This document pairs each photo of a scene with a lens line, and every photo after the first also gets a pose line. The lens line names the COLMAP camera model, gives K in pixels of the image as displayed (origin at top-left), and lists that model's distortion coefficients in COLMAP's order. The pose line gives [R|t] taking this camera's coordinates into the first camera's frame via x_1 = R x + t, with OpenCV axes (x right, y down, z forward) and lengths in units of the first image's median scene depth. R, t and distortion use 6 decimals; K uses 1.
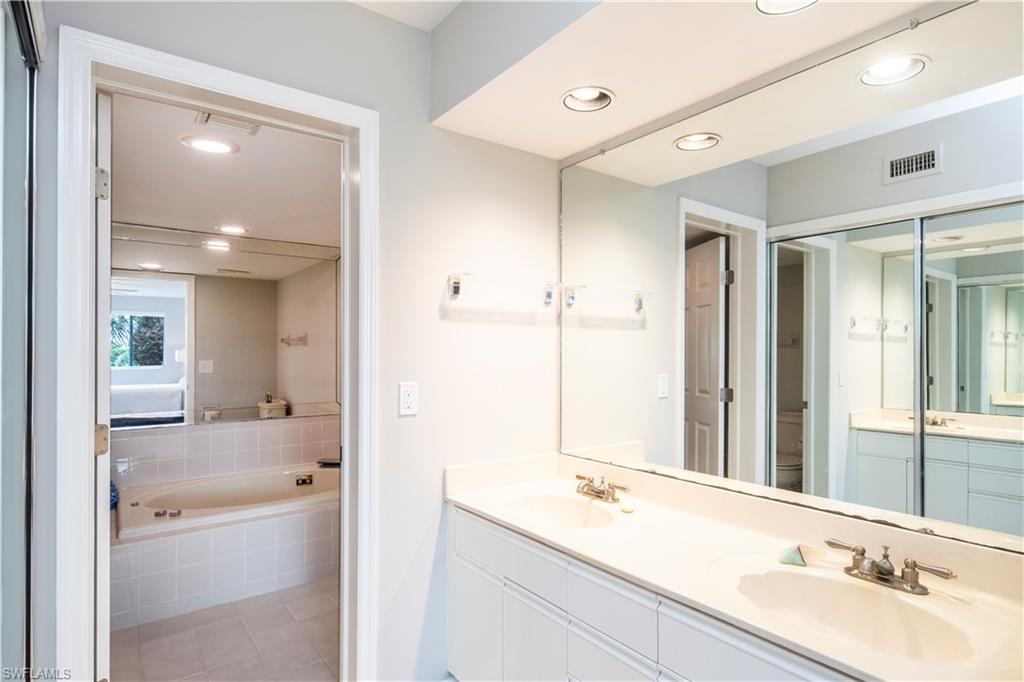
lens RADIAL K [[560.1, 0, 514.1], [0, 560.1, 359.5], [0, 0, 1]] dist [-0.000620, -0.000196]
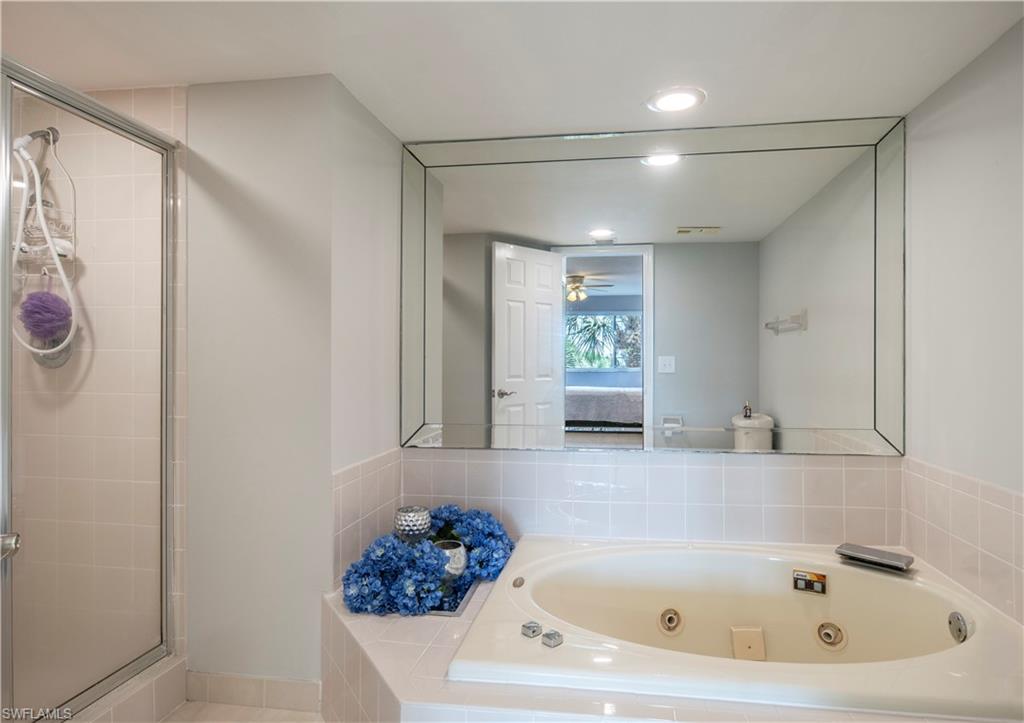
lens RADIAL K [[603.4, 0, 513.8], [0, 603.4, 359.1], [0, 0, 1]] dist [0.002172, 0.000613]
pose [[0.701821, -0.004565, -0.712339, -0.123098], [-0.002576, 0.999957, -0.008946, 0.013985], [0.712349, 0.008114, 0.701779, 0.303215]]
